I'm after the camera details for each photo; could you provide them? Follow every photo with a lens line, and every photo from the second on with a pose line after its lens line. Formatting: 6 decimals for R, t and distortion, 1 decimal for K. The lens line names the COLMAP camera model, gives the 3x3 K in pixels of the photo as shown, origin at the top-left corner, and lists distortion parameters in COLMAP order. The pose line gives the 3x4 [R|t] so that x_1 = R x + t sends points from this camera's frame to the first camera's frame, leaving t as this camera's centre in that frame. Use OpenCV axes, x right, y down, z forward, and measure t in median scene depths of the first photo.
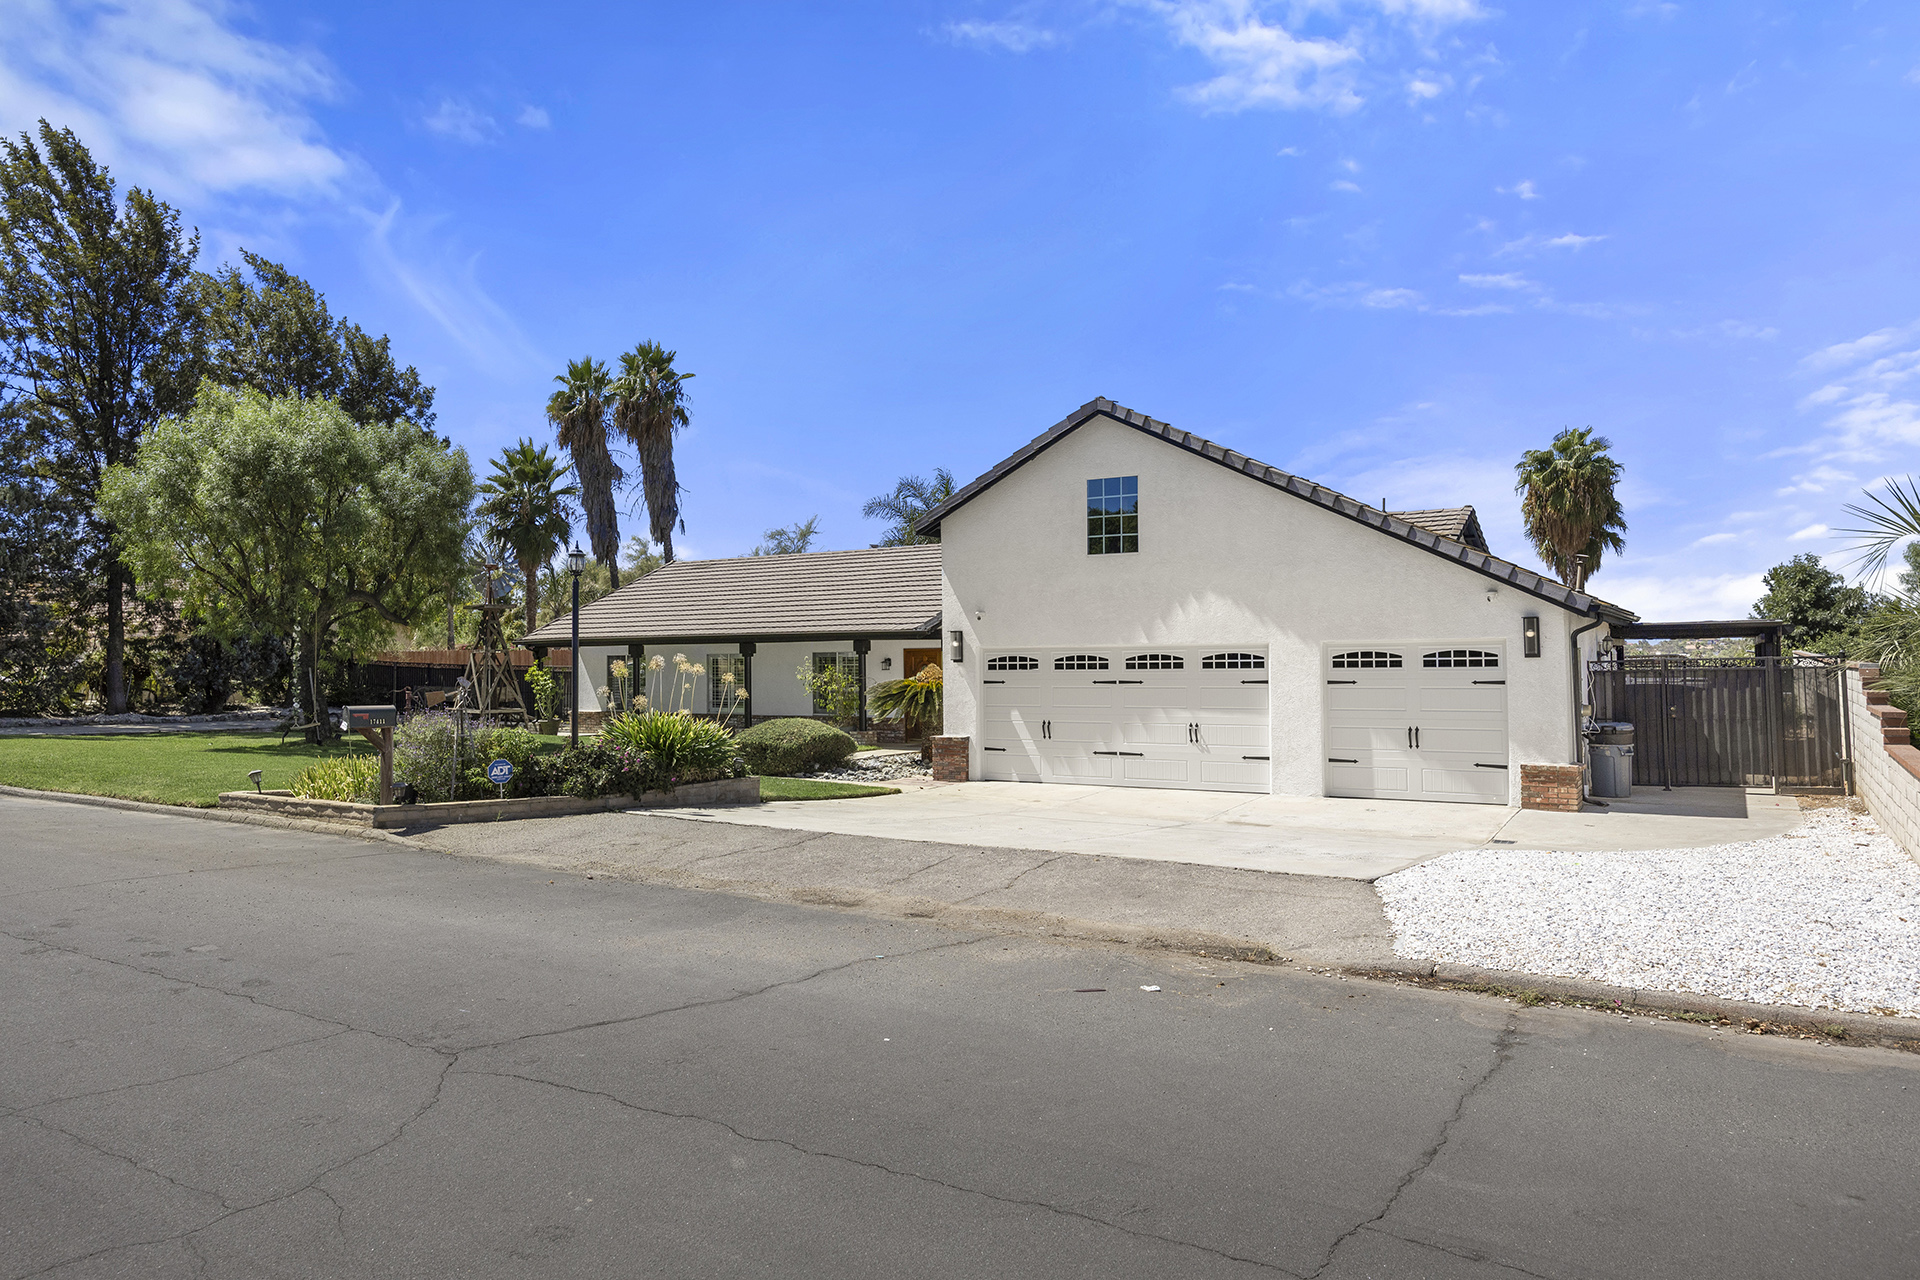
lens RADIAL K [[1242.1, 0, 965.7], [0, 1242.1, 612.8], [0, 0, 1]] dist [0.016812, 0.001263]
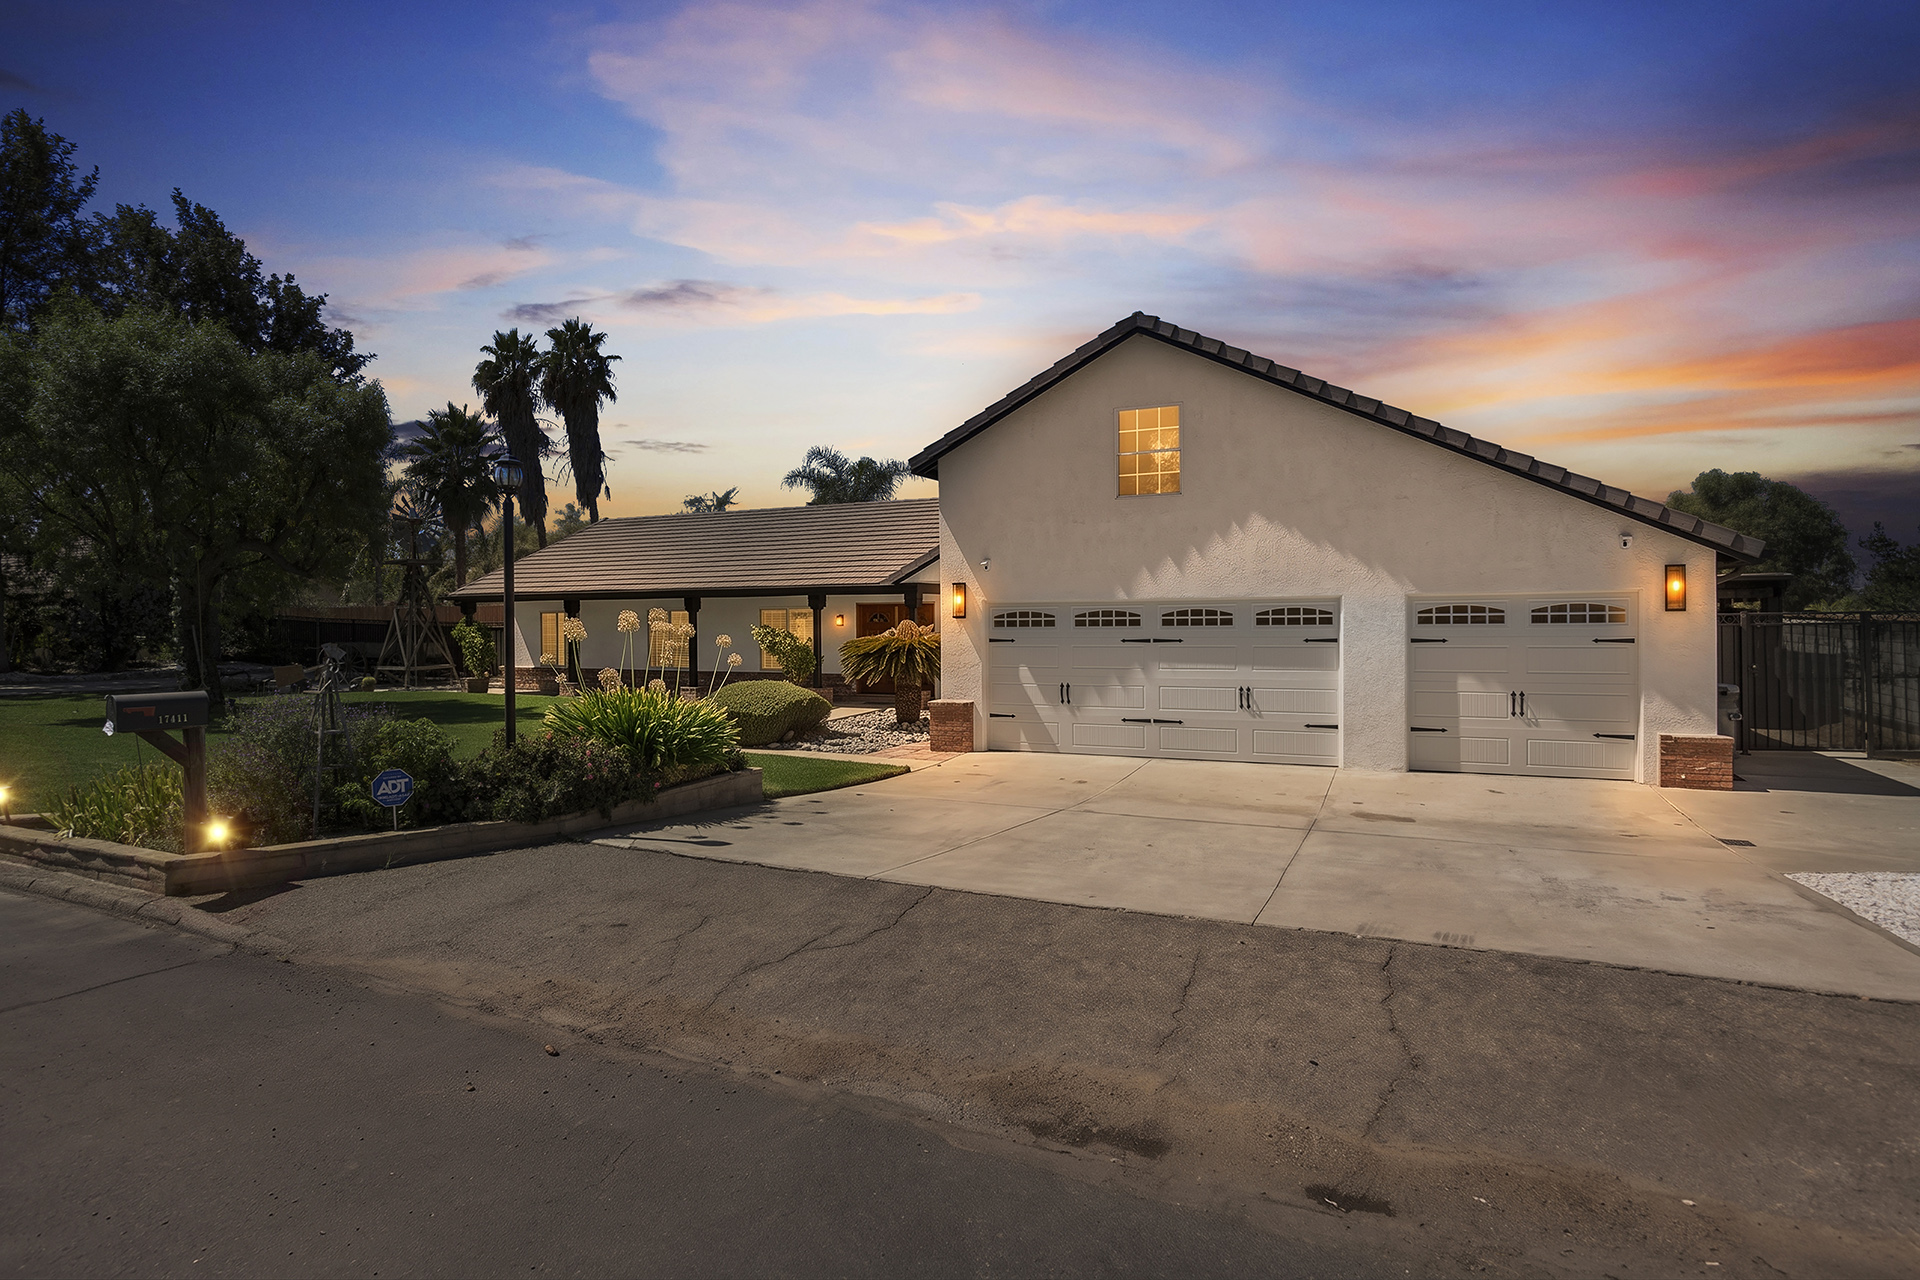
lens RADIAL K [[976.1, 0, 962.2], [0, 976.1, 620.5], [0, 0, 1]] dist [-0.002497, -0.001722]
pose [[0.991030, -0.001907, 0.133626, -0.106144], [-0.003958, 0.999041, 0.043610, 0.011799], [-0.133581, -0.043748, 0.990072, 0.333377]]
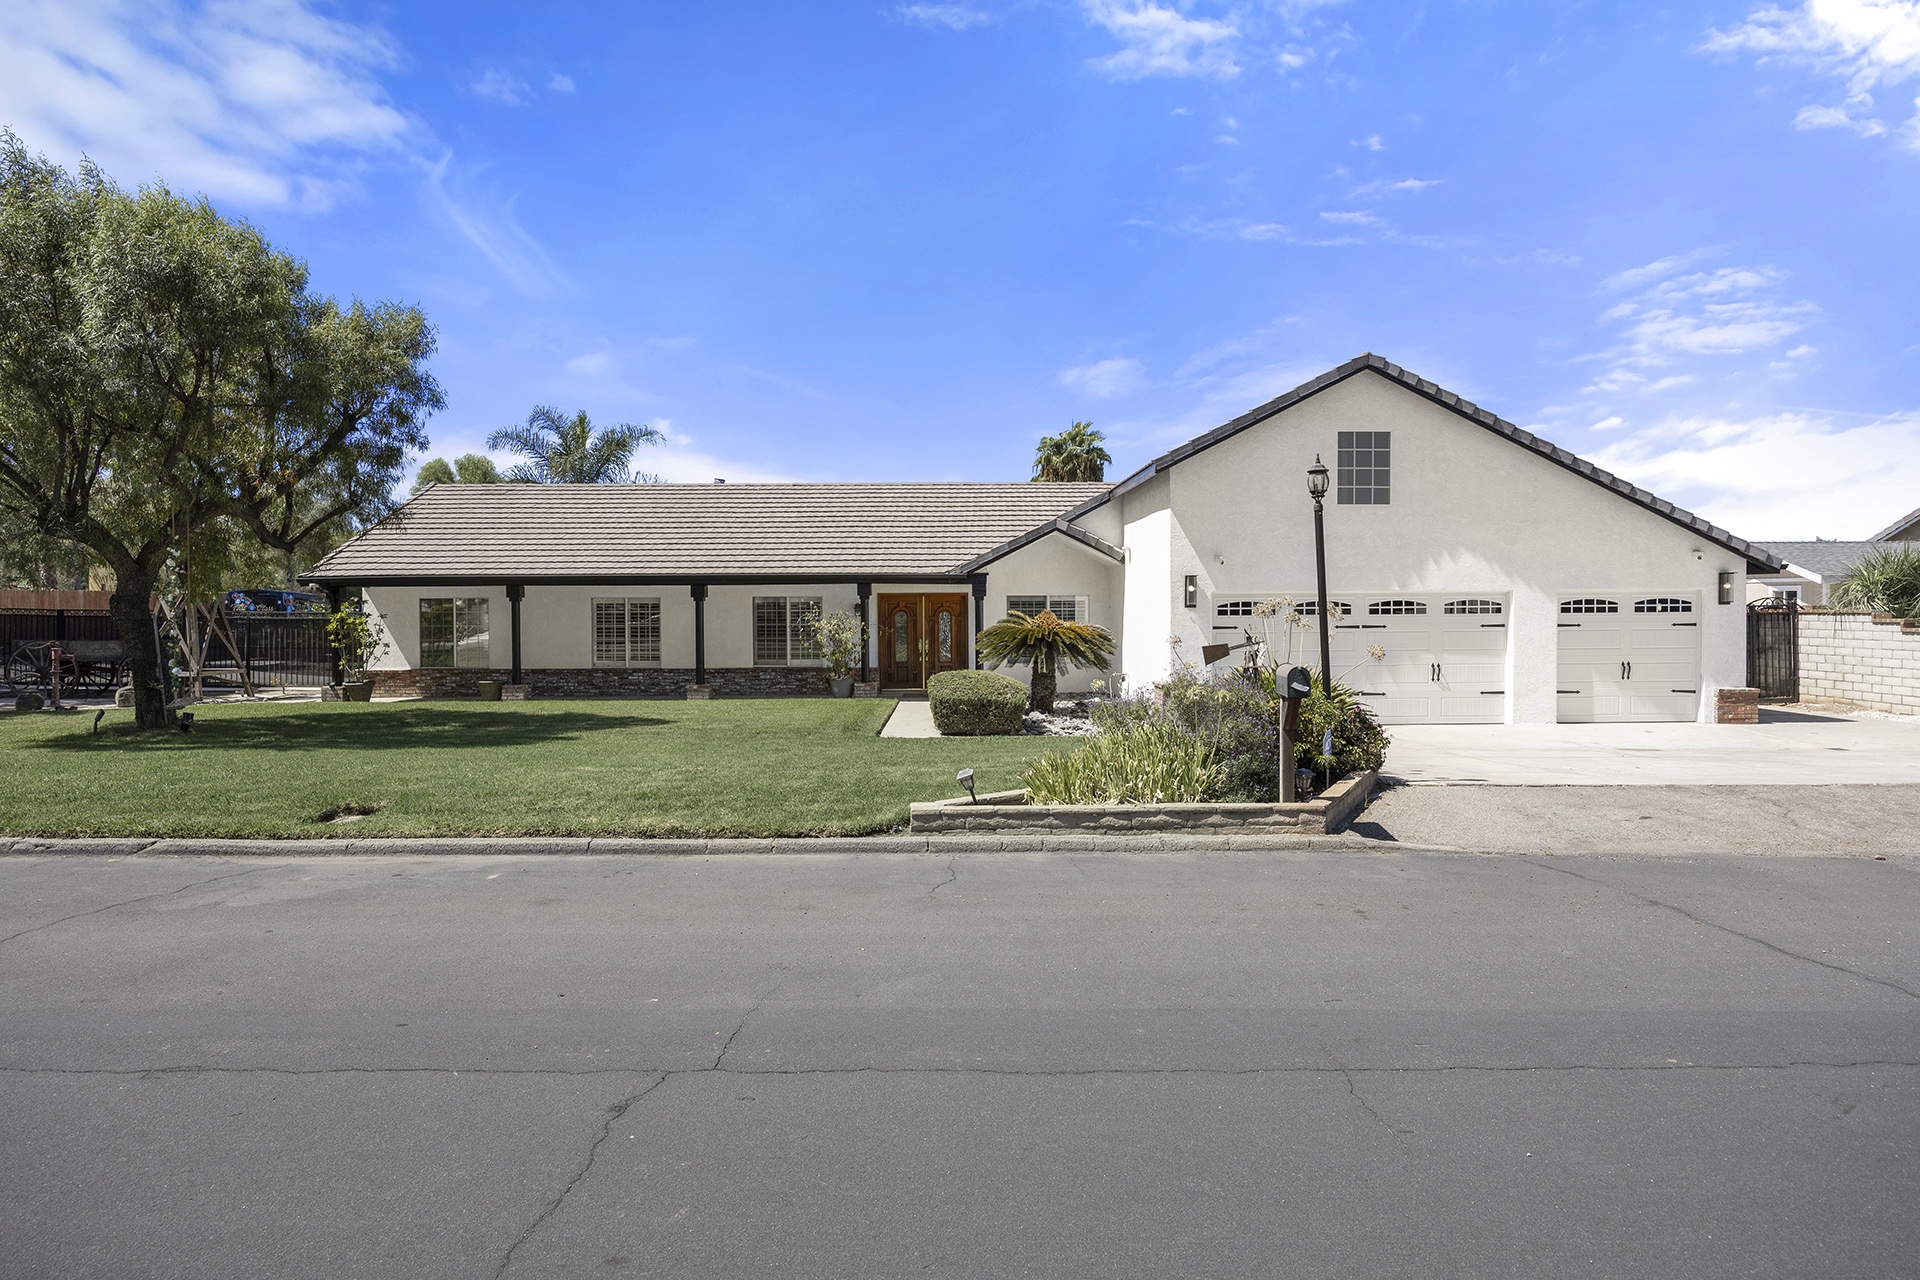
lens RADIAL K [[1110.1, 0, 957.7], [0, 1110.1, 607.3], [0, 0, 1]] dist [-0.006062, -0.001014]
pose [[0.841363, 0.002794, 0.540463, -0.682405], [-0.022938, 0.999270, 0.030544, 0.018578], [-0.539983, -0.038096, 0.840813, 0.399049]]
